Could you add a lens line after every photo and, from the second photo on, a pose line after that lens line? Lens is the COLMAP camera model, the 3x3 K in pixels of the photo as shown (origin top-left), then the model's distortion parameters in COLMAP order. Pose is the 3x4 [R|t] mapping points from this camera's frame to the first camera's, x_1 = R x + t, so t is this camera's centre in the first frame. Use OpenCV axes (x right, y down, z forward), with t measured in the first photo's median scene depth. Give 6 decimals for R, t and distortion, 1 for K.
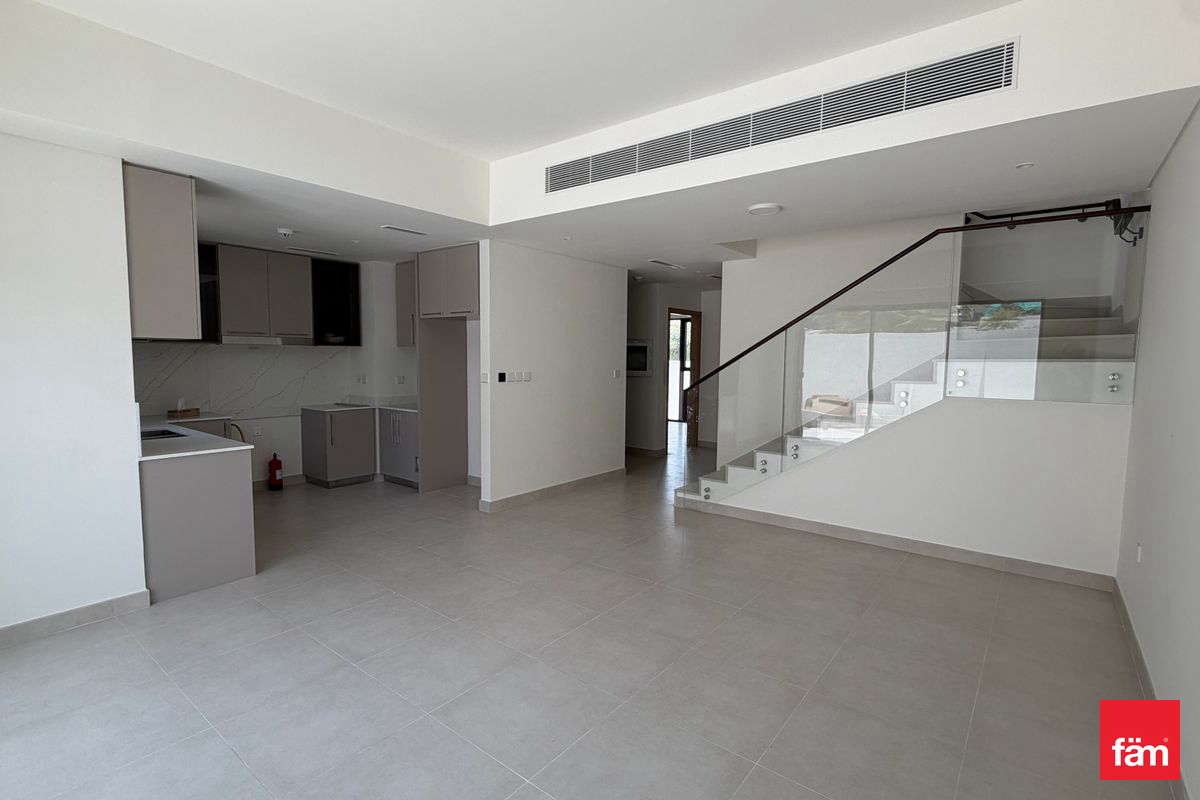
lens RADIAL K [[567.1, 0, 598.1], [0, 567.1, 400.4], [0, 0, 1]] dist [-0.017427, 0.000844]
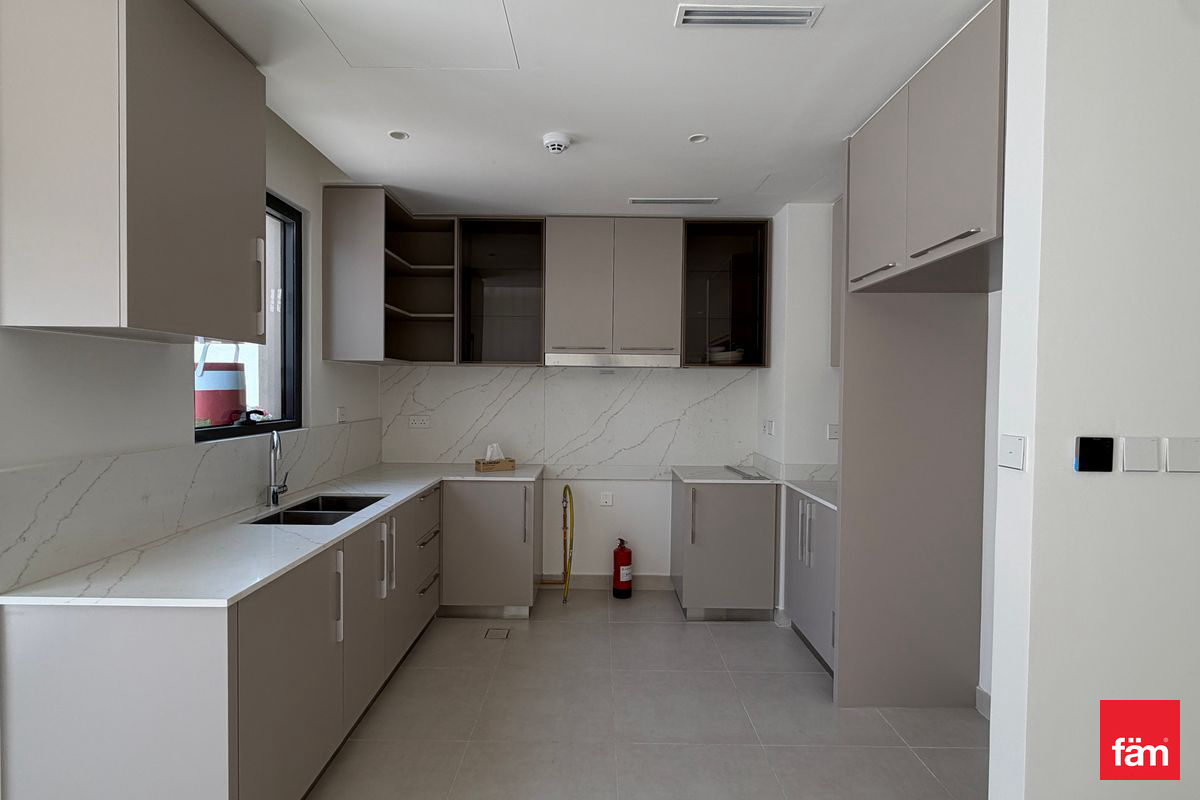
lens RADIAL K [[567.1, 0, 594.7], [0, 567.1, 398.7], [0, 0, 1]] dist [-0.017427, 0.000844]
pose [[0.613254, 0.010597, -0.789814, -0.094309], [-0.066054, 0.997096, -0.037911, -0.035707], [0.787119, 0.075420, 0.612173, 0.576012]]
